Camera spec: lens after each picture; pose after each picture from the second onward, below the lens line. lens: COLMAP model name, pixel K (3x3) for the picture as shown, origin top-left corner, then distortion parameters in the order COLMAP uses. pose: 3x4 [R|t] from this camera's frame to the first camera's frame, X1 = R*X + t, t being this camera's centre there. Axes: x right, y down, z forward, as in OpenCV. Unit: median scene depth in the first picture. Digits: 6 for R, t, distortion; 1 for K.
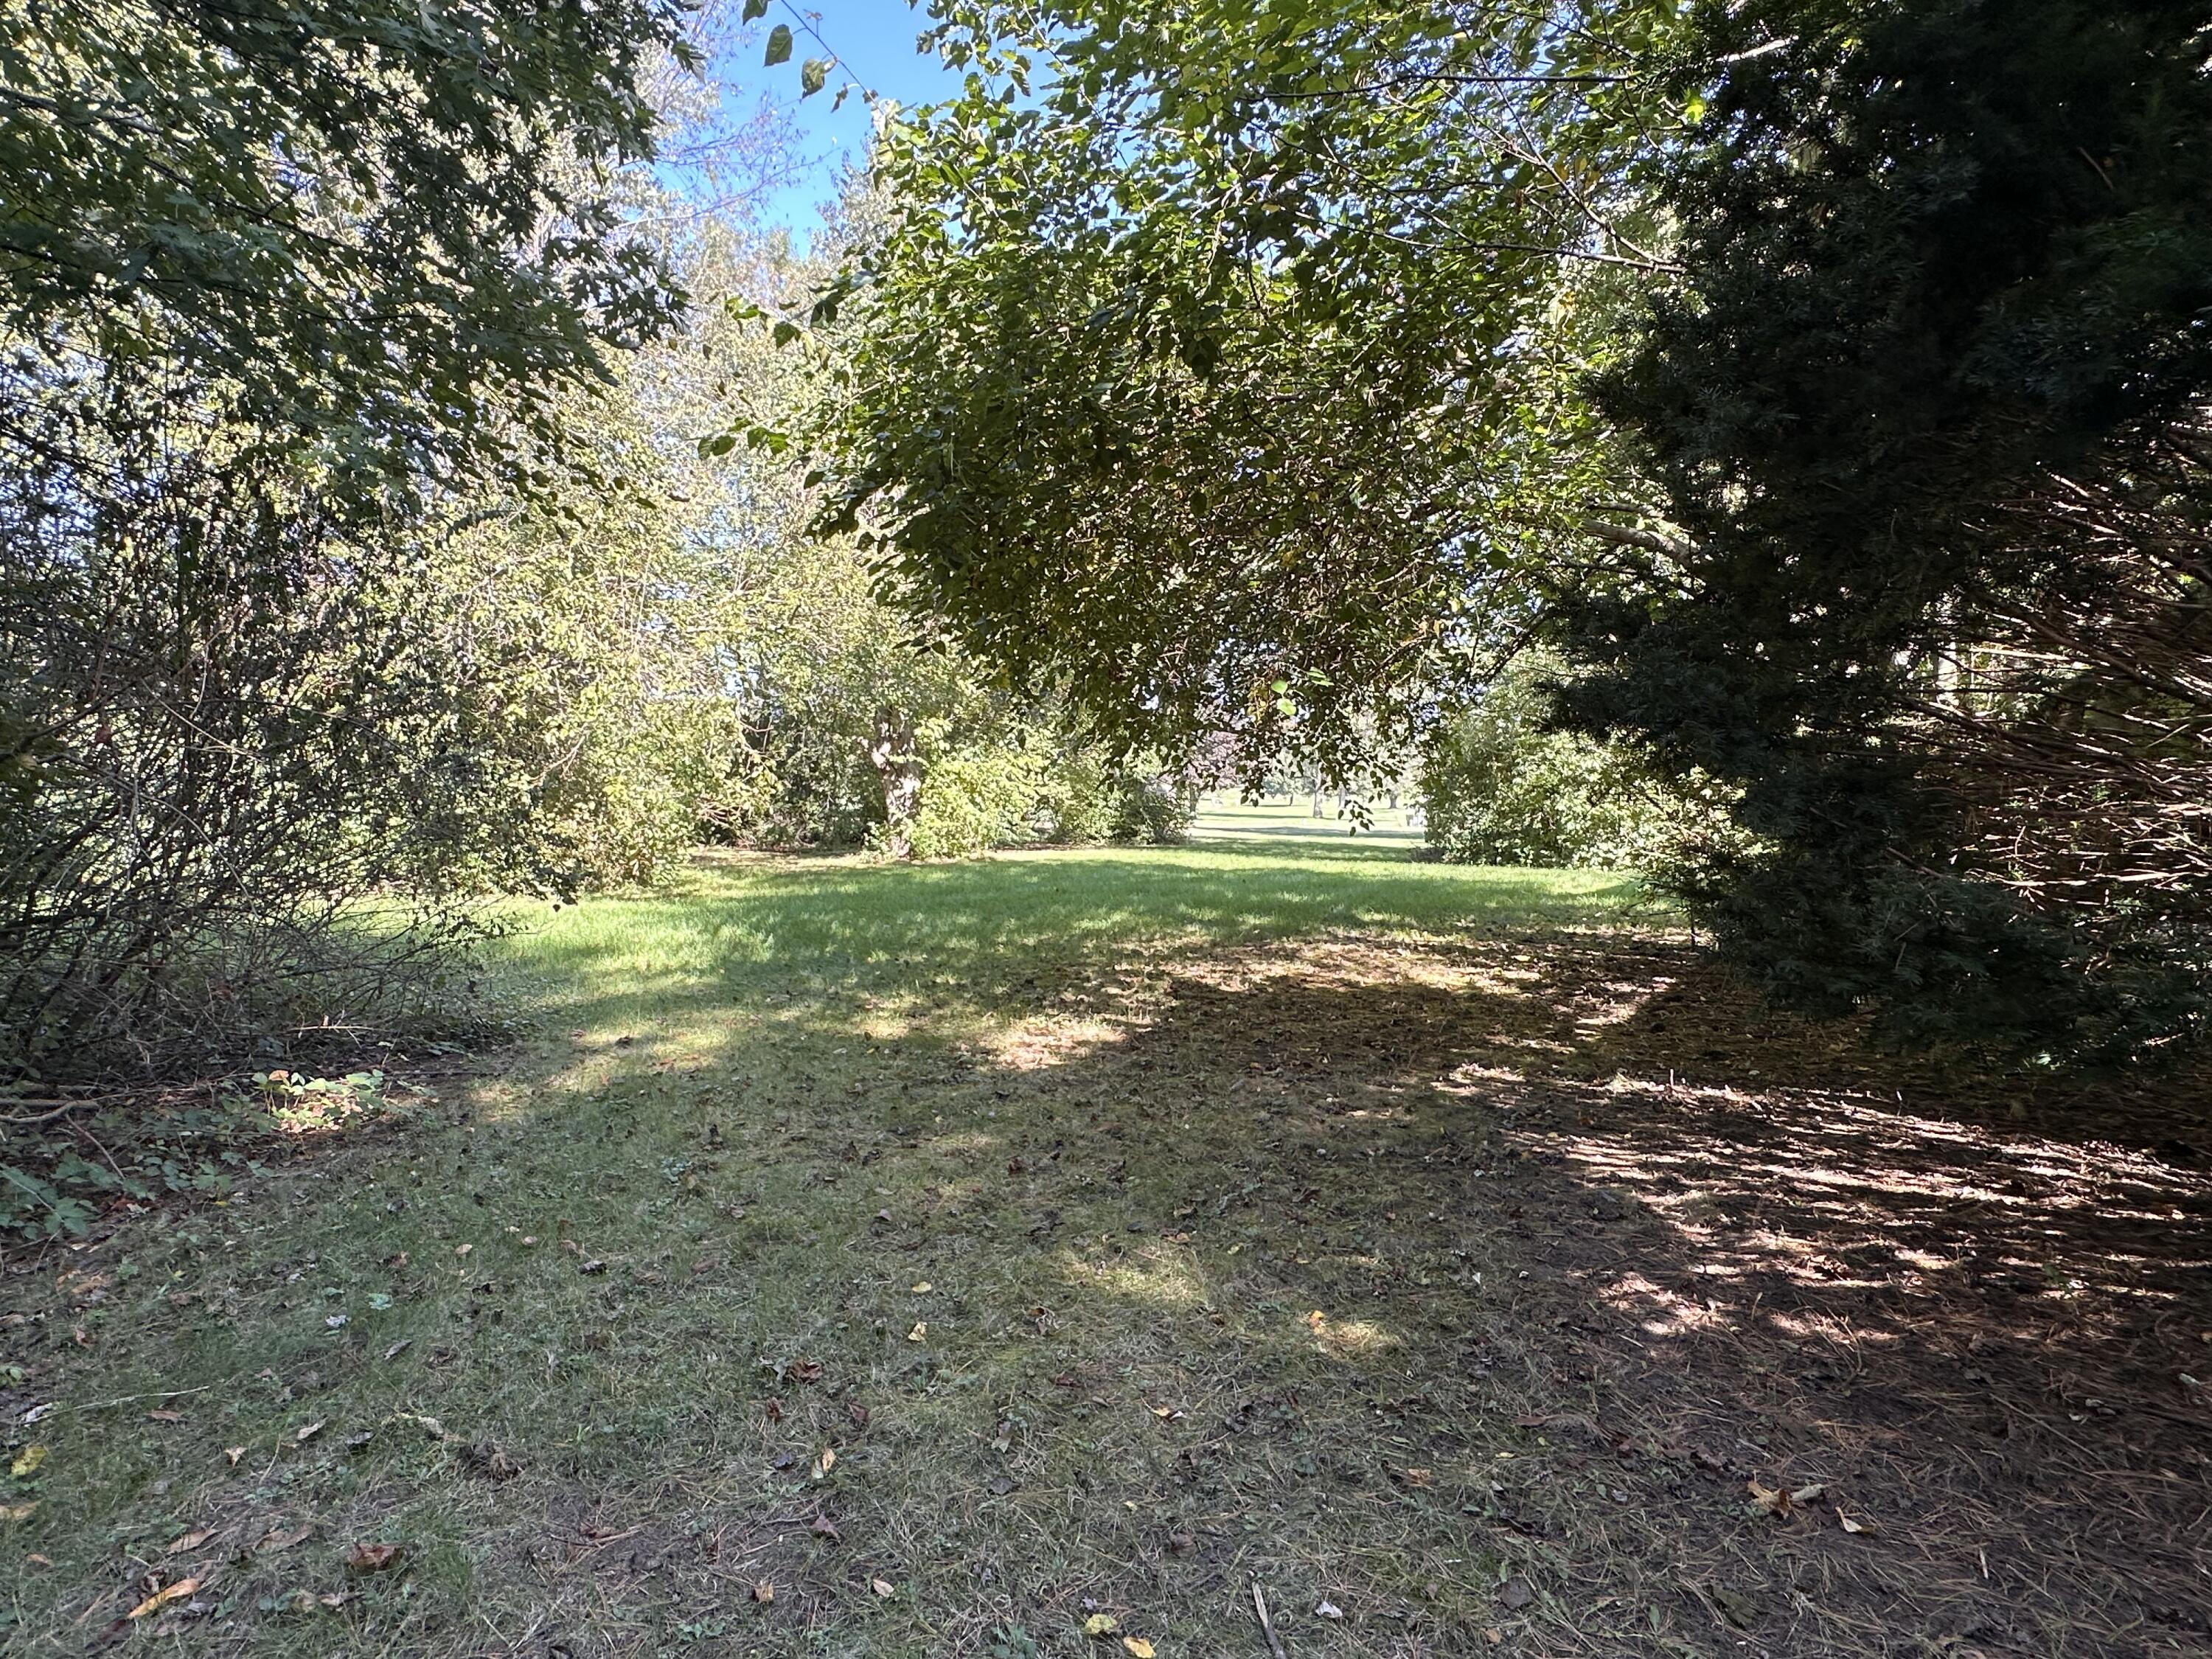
lens RADIAL K [[1158.4, 0, 1109.8], [0, 1158.4, 826.6], [0, 0, 1]] dist [0.000495, 0.000003]
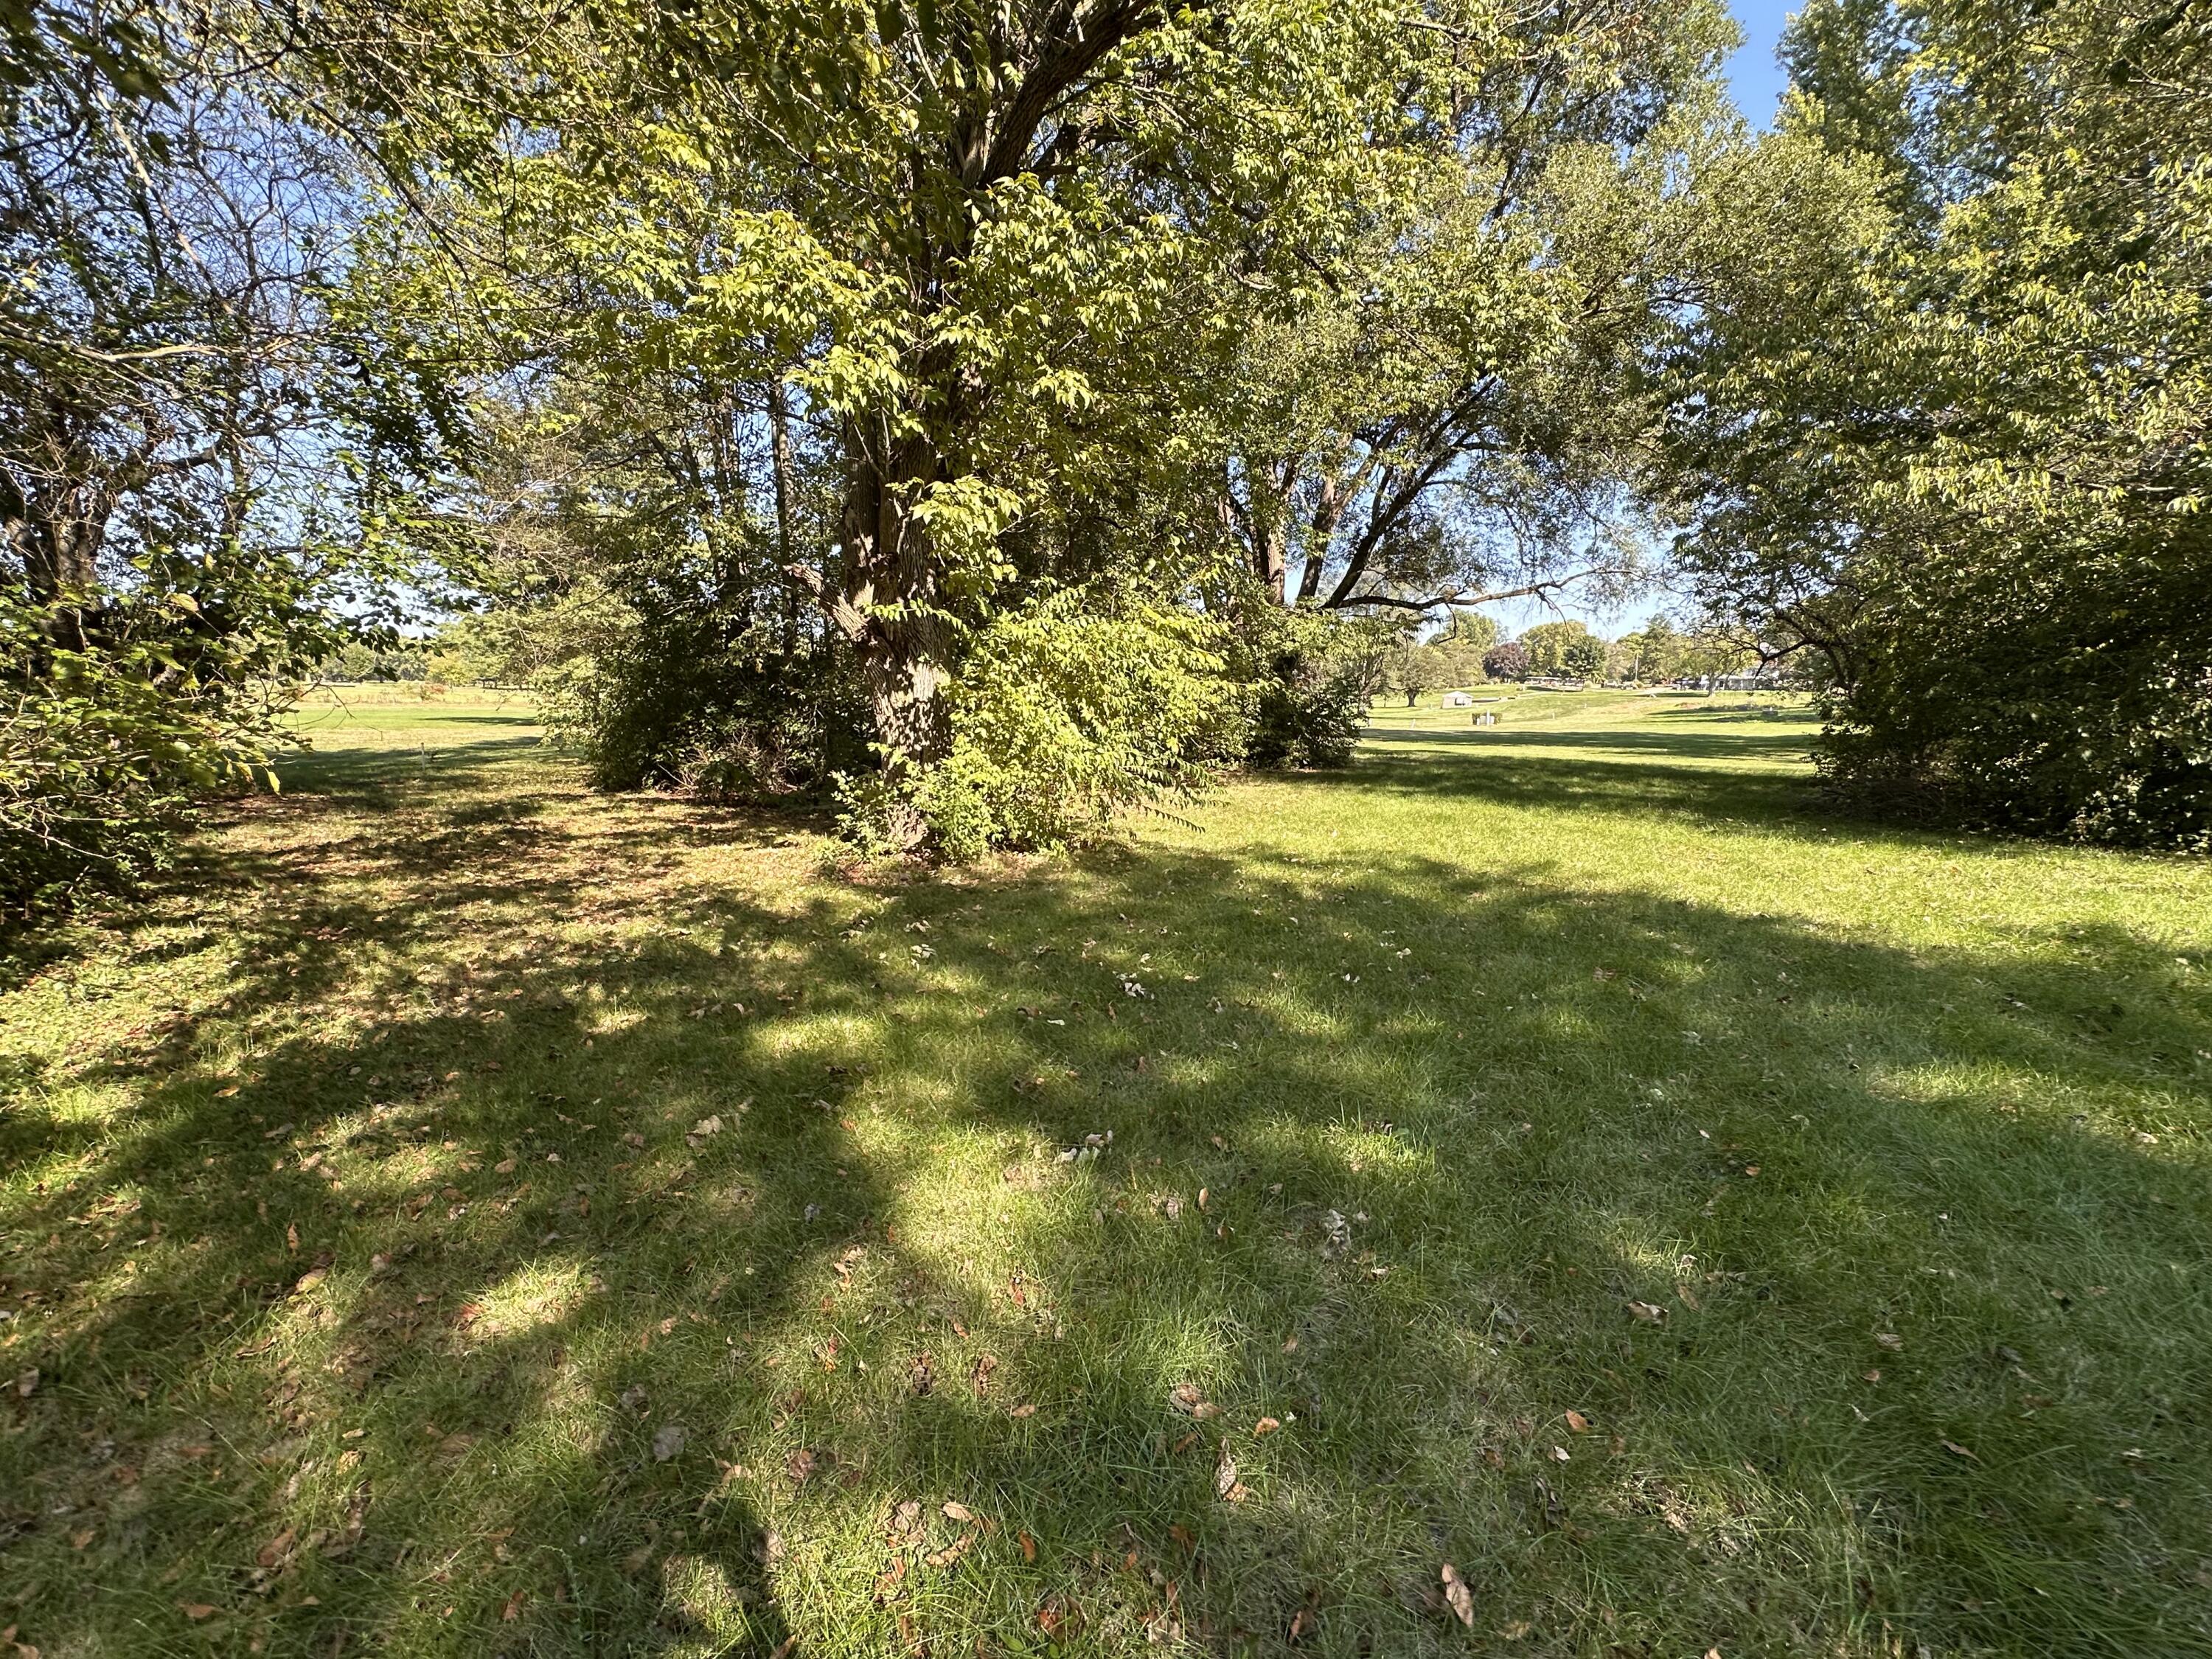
lens RADIAL K [[955.0, 0, 1101.7], [0, 955.0, 832.8], [0, 0, 1]] dist [-0.000524, 0.000143]
pose [[0.998516, -0.007026, -0.054010, -0.091586], [0.012976, 0.993779, 0.110616, -0.018606], [0.052897, -0.111153, 0.992395, 0.658535]]
